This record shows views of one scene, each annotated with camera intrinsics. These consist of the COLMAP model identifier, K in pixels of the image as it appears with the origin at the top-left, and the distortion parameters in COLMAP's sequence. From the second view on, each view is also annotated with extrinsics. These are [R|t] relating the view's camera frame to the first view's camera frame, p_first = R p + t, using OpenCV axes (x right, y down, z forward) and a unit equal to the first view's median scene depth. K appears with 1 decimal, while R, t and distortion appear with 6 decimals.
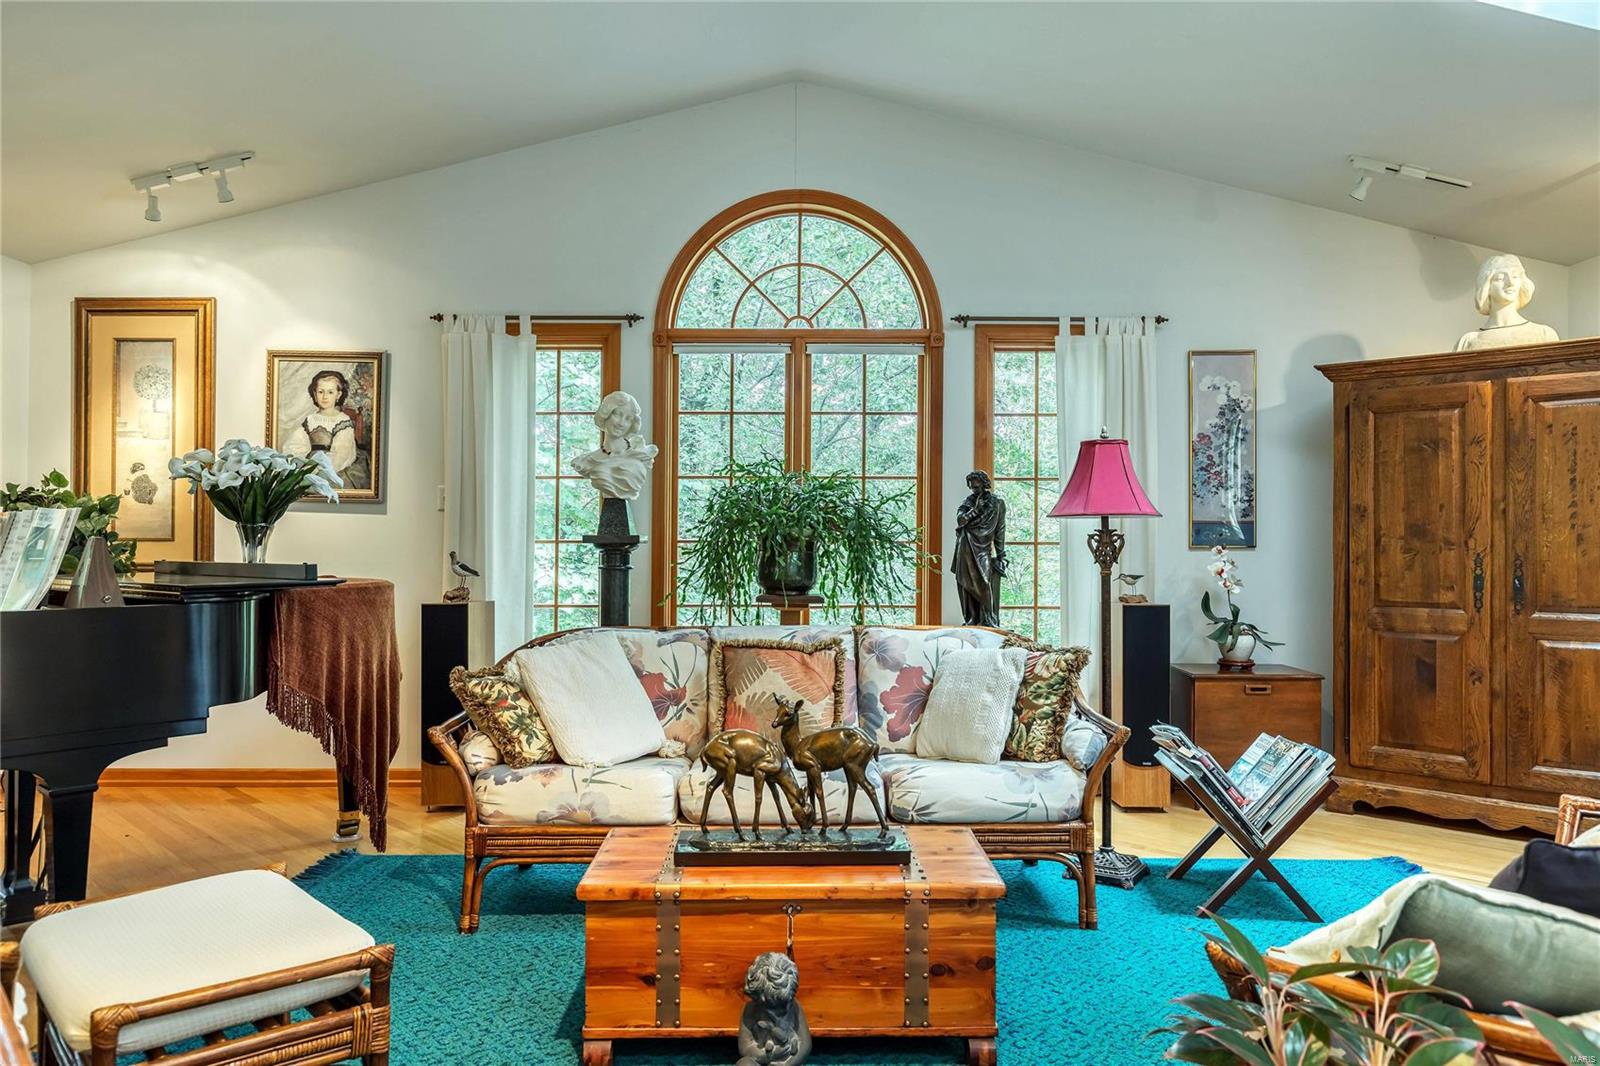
lens RADIAL K [[1086.0, 0, 799.1], [0, 1086.0, 544.9], [0, 0, 1]] dist [-0.002845, -0.002371]
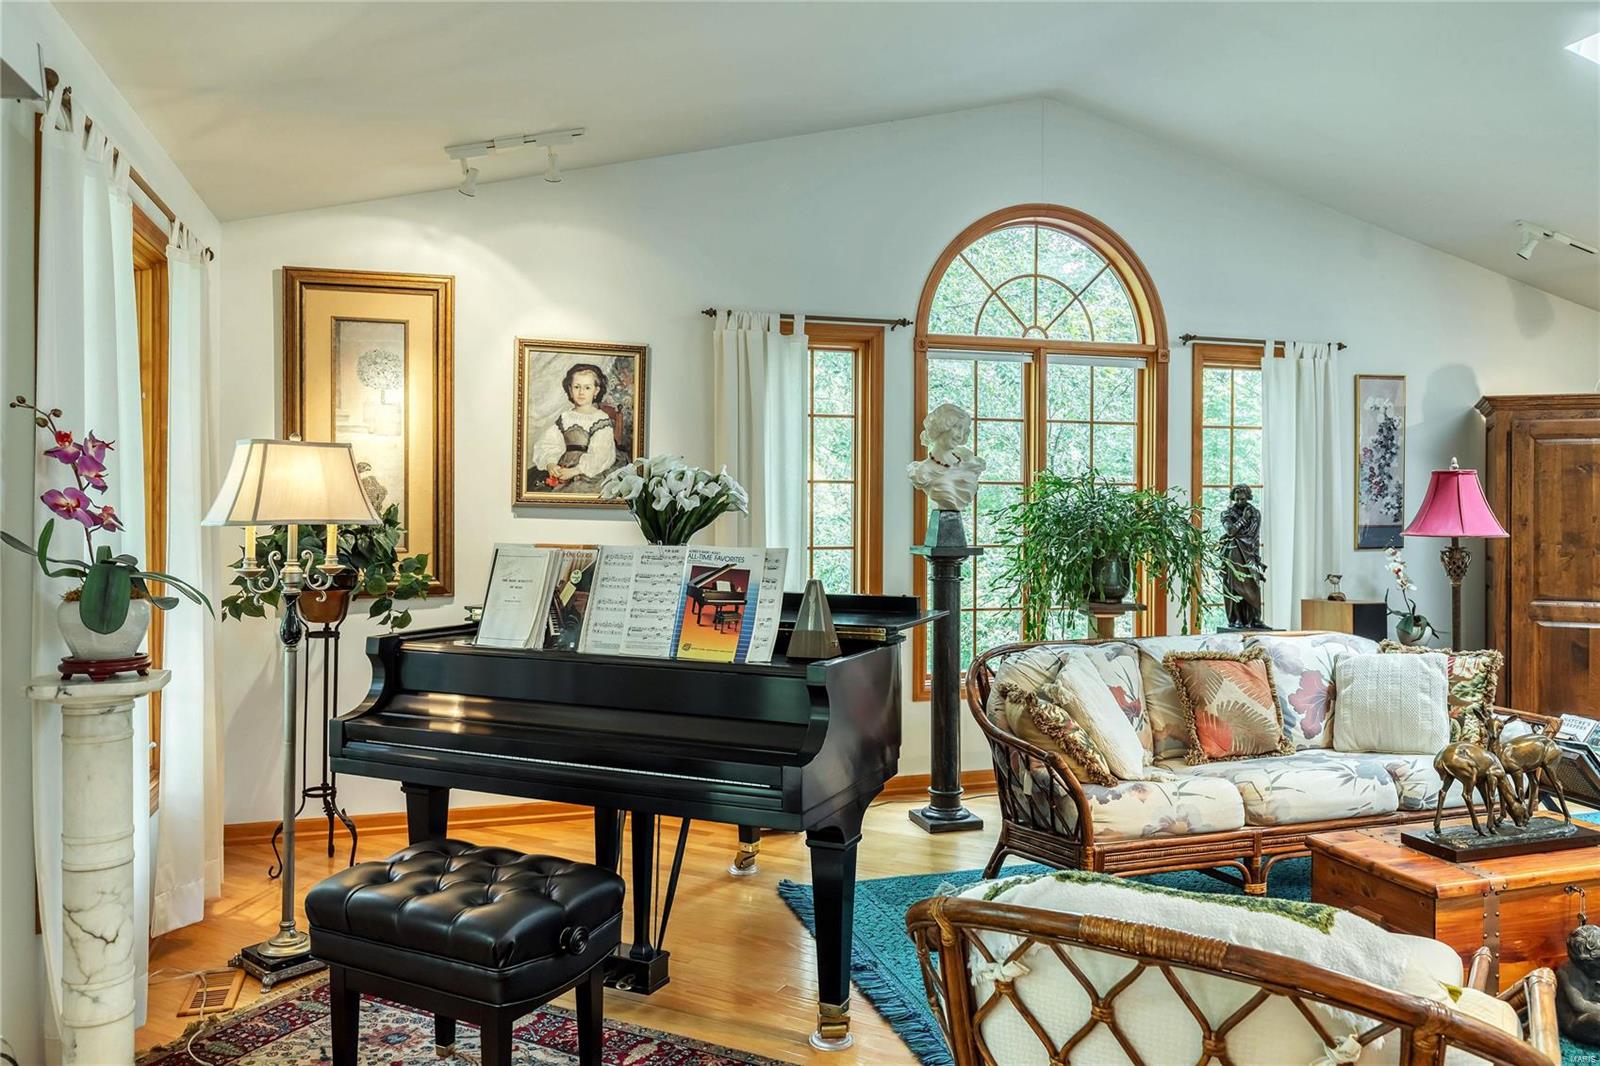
lens RADIAL K [[1175.3, 0, 804.5], [0, 1175.3, 521.4], [0, 0, 1]] dist [0.000281, -0.001622]
pose [[0.955705, -0.002877, 0.294314, -0.549919], [-0.001250, 0.999904, 0.013834, -0.042242], [-0.294325, -0.013589, 0.955609, 0.000028]]
